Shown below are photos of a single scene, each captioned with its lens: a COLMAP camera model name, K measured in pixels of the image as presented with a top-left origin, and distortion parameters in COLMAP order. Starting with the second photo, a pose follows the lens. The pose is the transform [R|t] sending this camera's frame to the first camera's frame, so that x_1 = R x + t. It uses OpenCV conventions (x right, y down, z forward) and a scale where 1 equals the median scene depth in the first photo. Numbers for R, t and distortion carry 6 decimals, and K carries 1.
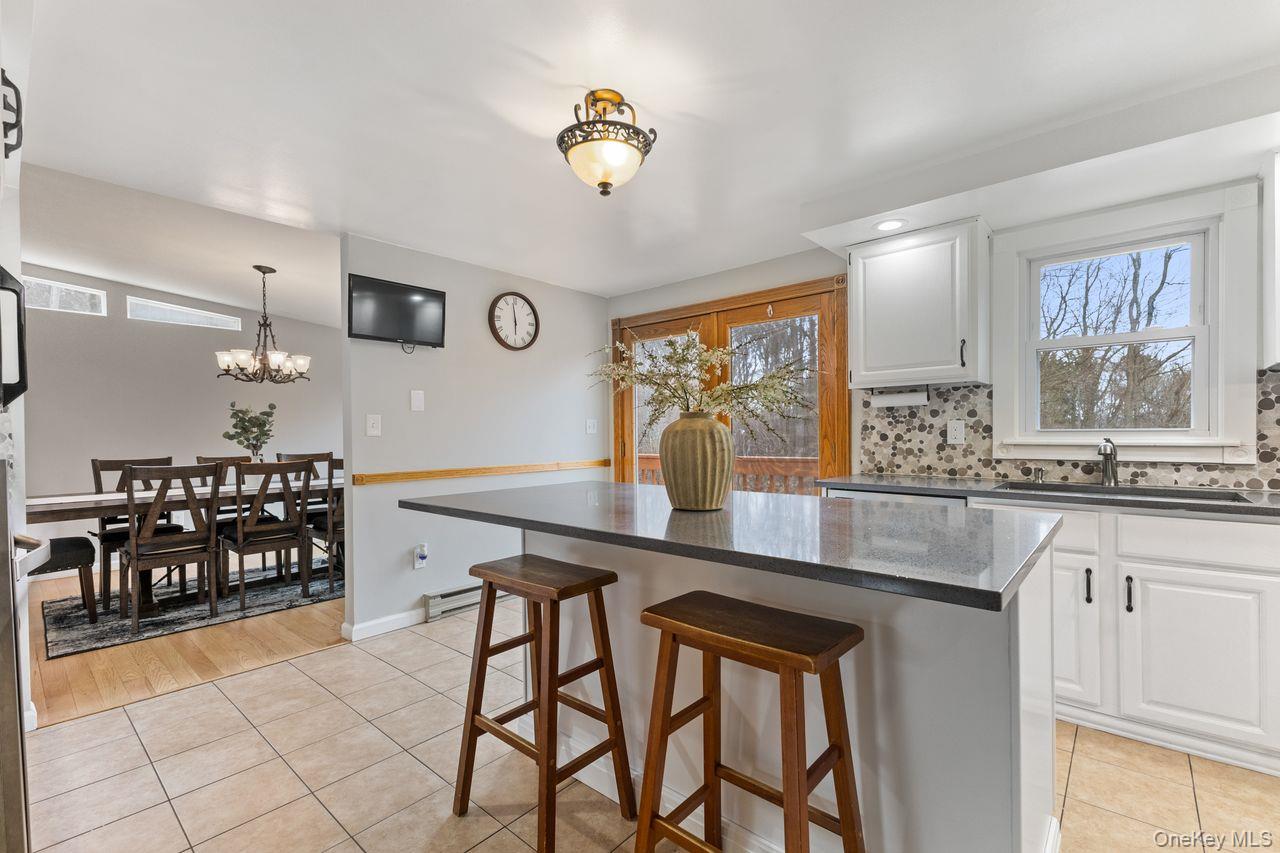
lens RADIAL K [[552.7, 0, 641.5], [0, 552.7, 438.0], [0, 0, 1]] dist [0.008937, -0.002318]
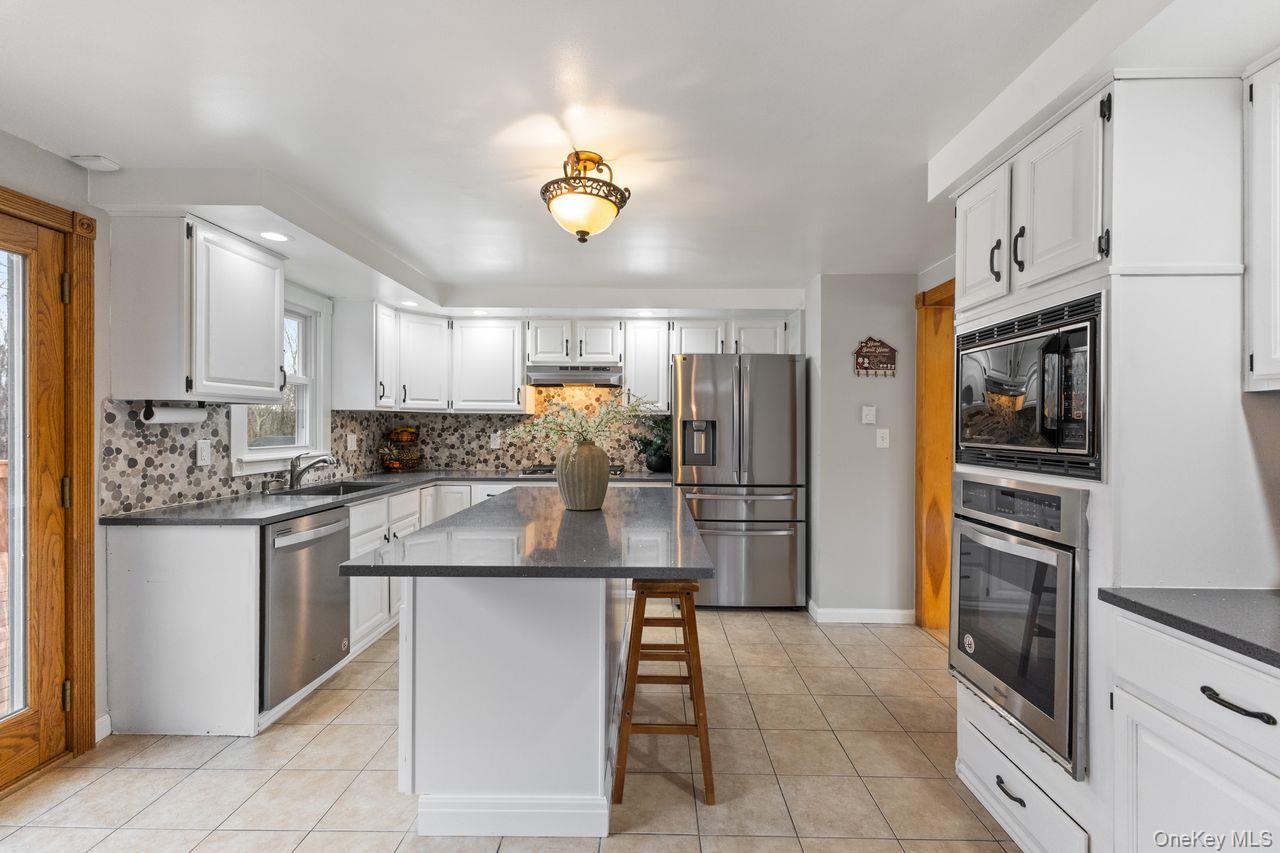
lens RADIAL K [[552.7, 0, 645.0], [0, 552.7, 425.8], [0, 0, 1]] dist [0.008937, -0.002318]
pose [[-0.645477, 0.007648, 0.763741, -0.629764], [0.011936, 0.999929, 0.000074, -0.047173], [-0.763686, 0.009164, -0.645522, 1.039172]]
